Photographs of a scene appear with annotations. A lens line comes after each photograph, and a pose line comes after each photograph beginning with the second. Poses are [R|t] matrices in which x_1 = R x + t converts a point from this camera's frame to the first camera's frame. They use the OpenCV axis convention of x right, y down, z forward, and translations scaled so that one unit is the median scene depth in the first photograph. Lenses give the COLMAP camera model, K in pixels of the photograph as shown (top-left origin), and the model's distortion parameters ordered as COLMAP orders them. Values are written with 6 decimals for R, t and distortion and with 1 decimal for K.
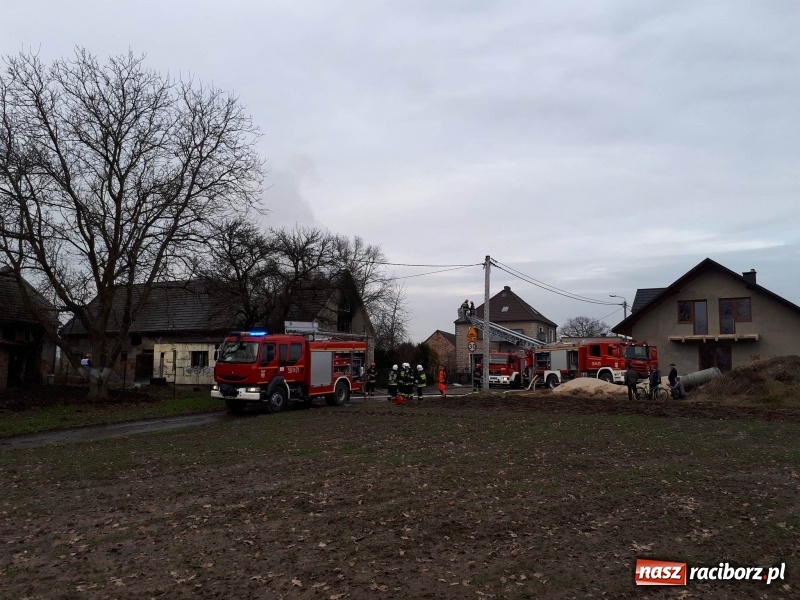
lens RADIAL K [[645.4, 0, 393.0], [0, 645.4, 305.7], [0, 0, 1]] dist [0.072136, -0.073659]
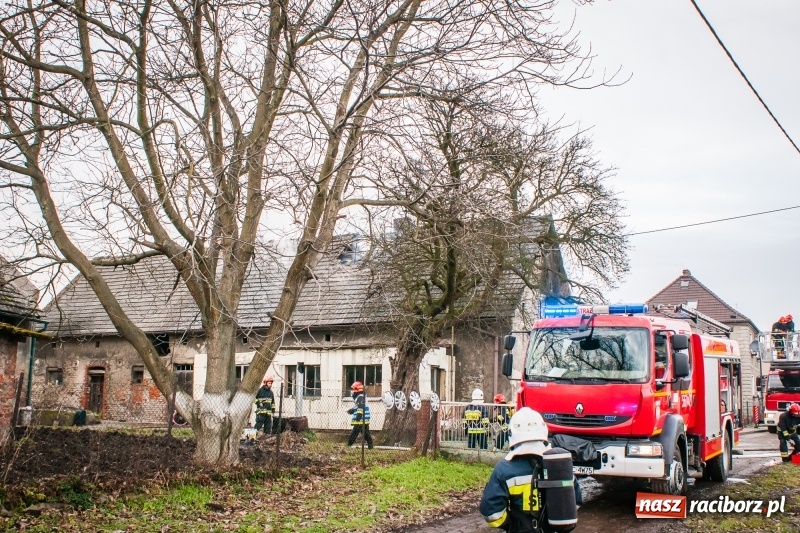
lens RADIAL K [[875.0, 0, 396.9], [0, 875.0, 272.7], [0, 0, 1]] dist [-0.083426, 0.000000]
pose [[0.999964, 0.002153, 0.008261, -0.217325], [-0.001729, 0.998702, -0.050912, 0.029545], [-0.008359, 0.050895, 0.998669, 0.282579]]
